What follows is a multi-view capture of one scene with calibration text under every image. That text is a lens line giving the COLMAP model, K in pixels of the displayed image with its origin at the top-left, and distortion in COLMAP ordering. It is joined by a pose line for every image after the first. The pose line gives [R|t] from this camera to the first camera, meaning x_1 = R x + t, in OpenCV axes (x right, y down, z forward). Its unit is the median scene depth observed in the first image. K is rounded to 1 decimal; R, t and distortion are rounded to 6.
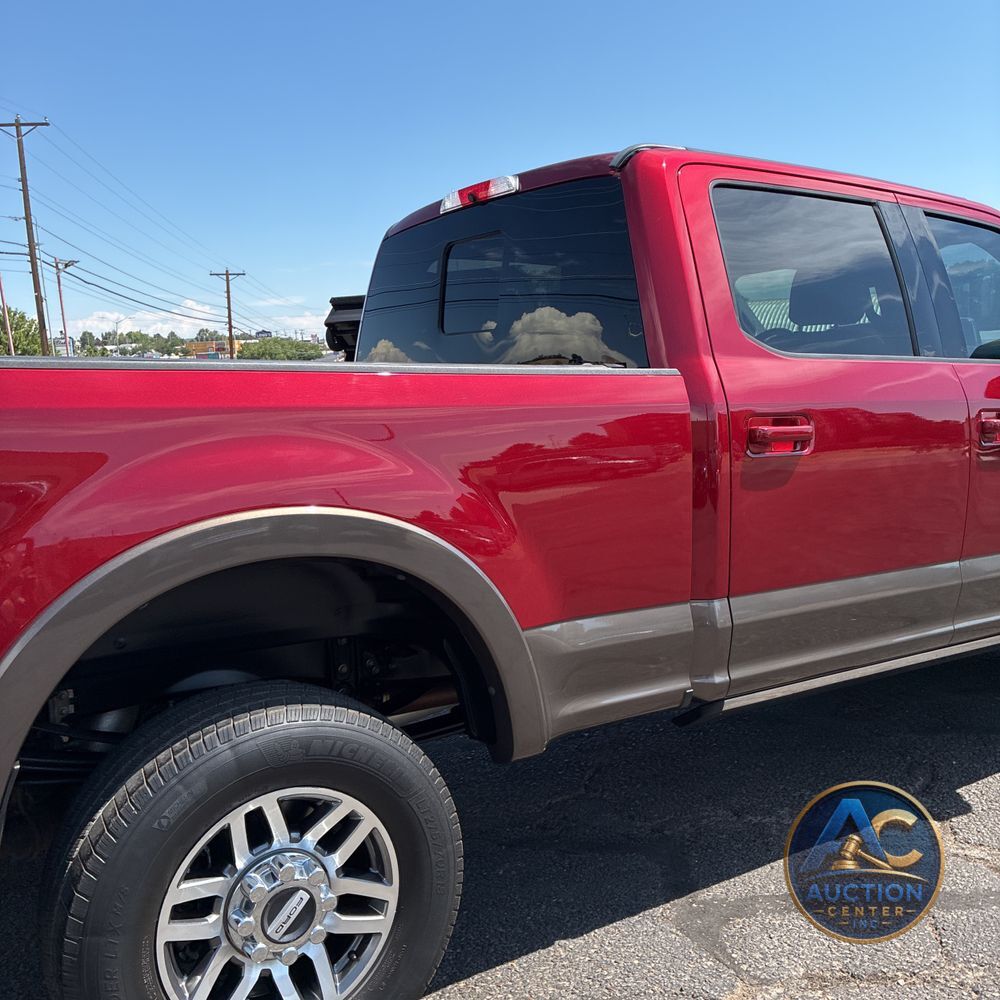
lens RADIAL K [[1027.9, 0, 500.0], [0, 1027.9, 500.0], [0, 0, 1]] dist [0.014247, 0.027364]
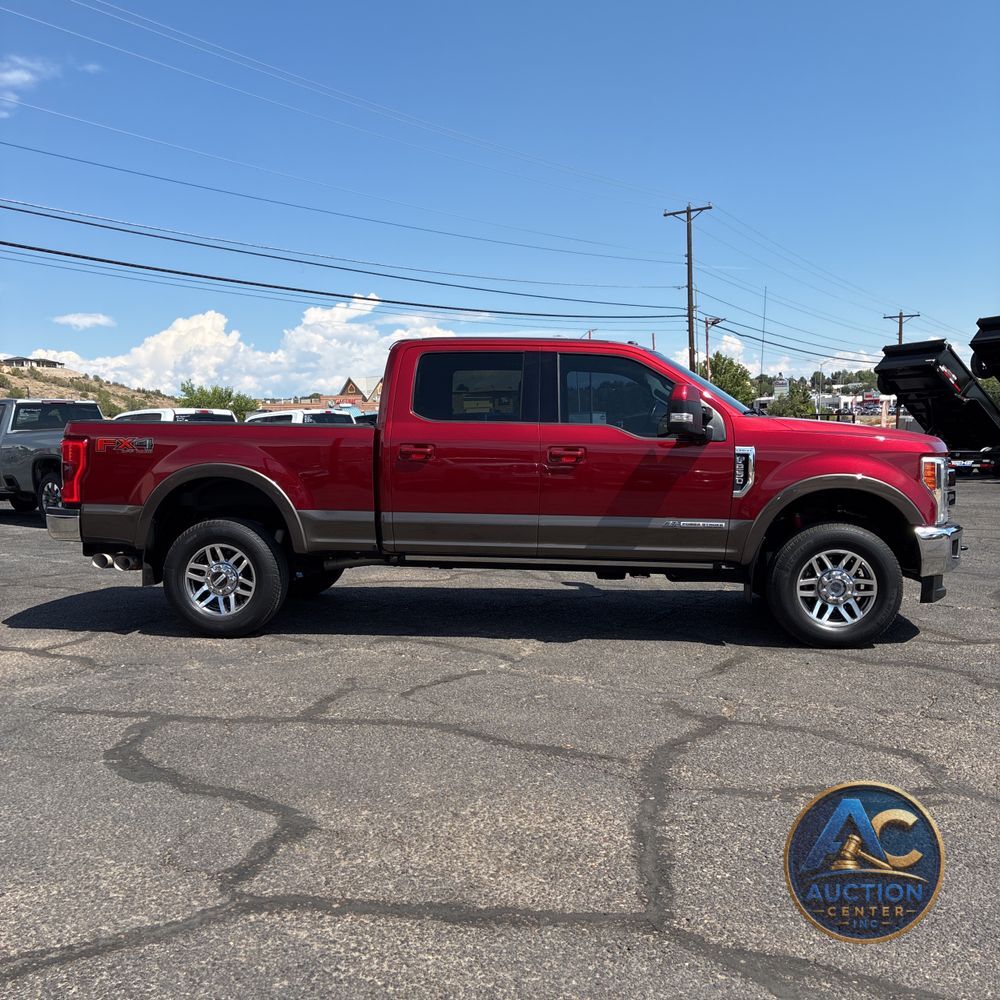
lens RADIAL K [[1016.4, 0, 486.5], [0, 1016.4, 521.2], [0, 0, 1]] dist [0.022678, -0.008027]
pose [[0.760776, 0.076501, -0.644490, 0.160489], [-0.085762, 0.996170, 0.017009, 0.004155], [0.643323, 0.042333, 0.764424, -0.062988]]
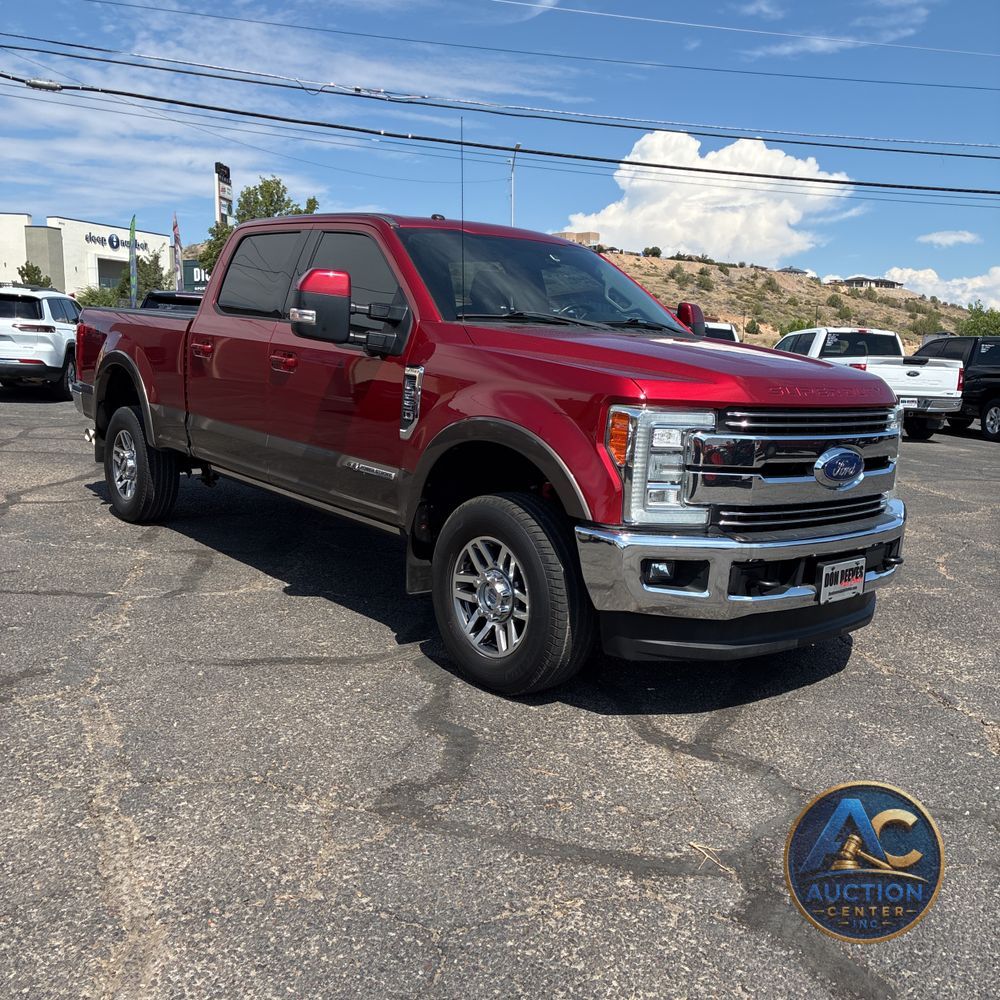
lens RADIAL K [[1022.7, 0, 504.6], [0, 1022.7, 513.5], [0, 0, 1]] dist [0.023608, -0.021181]
pose [[0.090049, 0.197322, -0.976194, 0.204968], [-0.162278, 0.969984, 0.181098, -0.017469], [0.982627, 0.142108, 0.119368, 0.110029]]
